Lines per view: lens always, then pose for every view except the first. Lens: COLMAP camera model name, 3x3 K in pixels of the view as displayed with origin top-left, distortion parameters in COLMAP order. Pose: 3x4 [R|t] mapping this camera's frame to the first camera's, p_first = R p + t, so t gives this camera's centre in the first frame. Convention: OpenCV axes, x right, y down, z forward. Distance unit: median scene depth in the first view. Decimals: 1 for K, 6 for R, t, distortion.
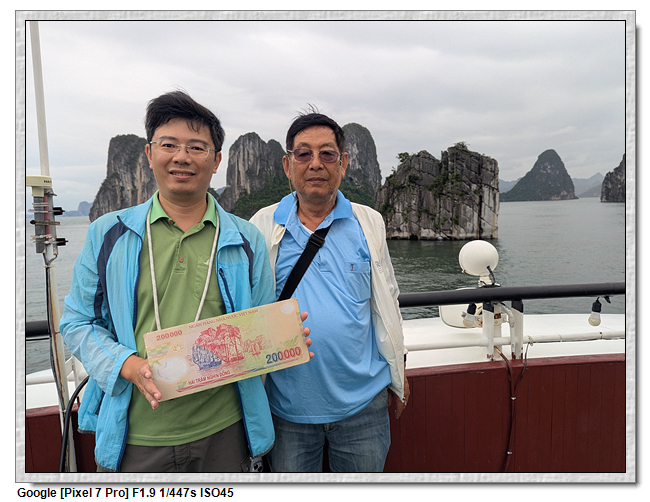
lens RADIAL K [[423.8, 0, 318.4], [0, 423.8, 250.0], [0, 0, 1]] dist [0.058337, -0.057923]
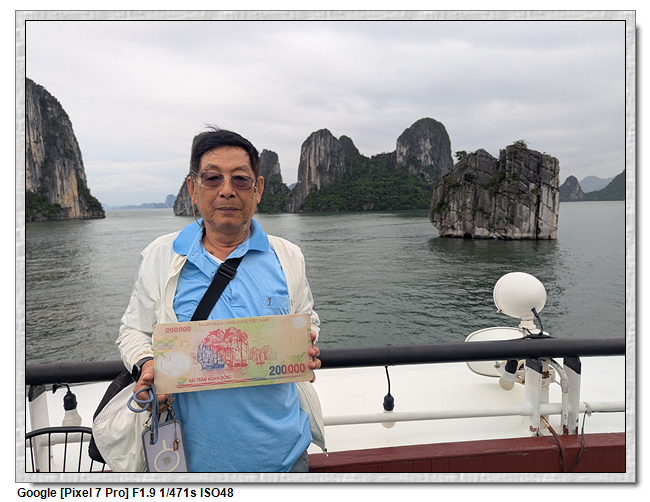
lens RADIAL K [[423.8, 0, 318.4], [0, 423.8, 250.0], [0, 0, 1]] dist [0.058337, -0.057923]
pose [[0.985858, 0.035043, -0.163880, 0.044257], [-0.033355, 0.999358, 0.013040, 0.002632], [0.164232, -0.007389, 0.986394, -0.051431]]
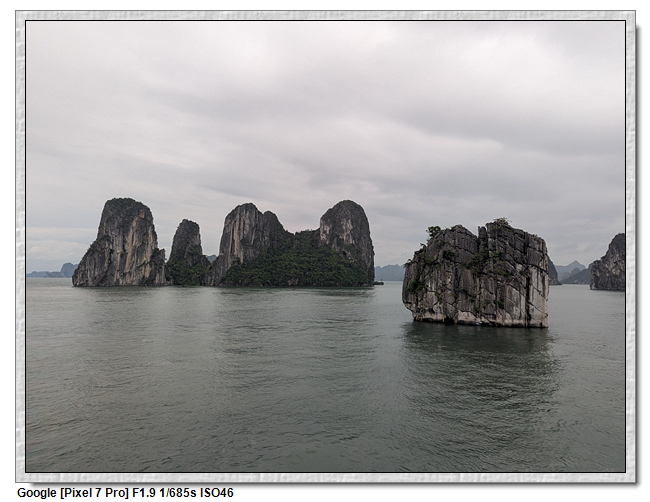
lens RADIAL K [[418.5, 0, 325.0], [0, 418.5, 251.0], [0, 0, 1]] dist [0.045830, -0.000158]
pose [[0.997717, 0.051750, 0.043386, -0.077330], [-0.043710, 0.984606, -0.169236, -0.013176], [-0.051476, 0.166953, 0.984620, 0.136988]]
